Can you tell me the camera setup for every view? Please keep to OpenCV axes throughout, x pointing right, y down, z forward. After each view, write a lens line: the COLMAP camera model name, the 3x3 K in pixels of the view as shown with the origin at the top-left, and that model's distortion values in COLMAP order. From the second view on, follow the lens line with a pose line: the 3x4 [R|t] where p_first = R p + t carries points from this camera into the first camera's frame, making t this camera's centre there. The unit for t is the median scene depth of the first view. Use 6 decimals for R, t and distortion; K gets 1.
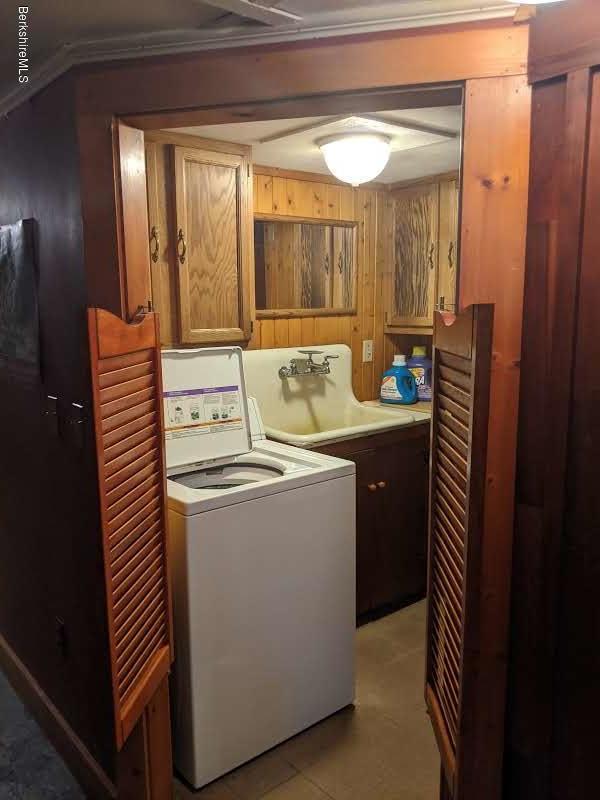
lens RADIAL K [[627.0, 0, 300.0], [0, 627.0, 400.0], [0, 0, 1]] dist [0.040862, -0.079309]
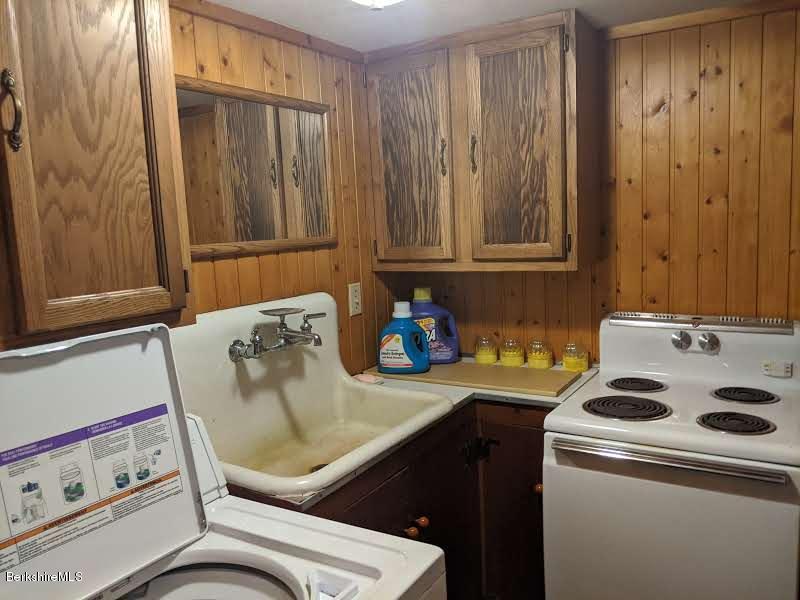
lens RADIAL K [[638.3, 0, 418.5], [0, 638.3, 312.8], [0, 0, 1]] dist [0.056594, -0.122901]
pose [[0.944000, -0.073669, 0.321617, -0.056317], [0.080380, 0.996735, -0.007620, -0.060051], [-0.320006, 0.033045, 0.946839, 0.375467]]
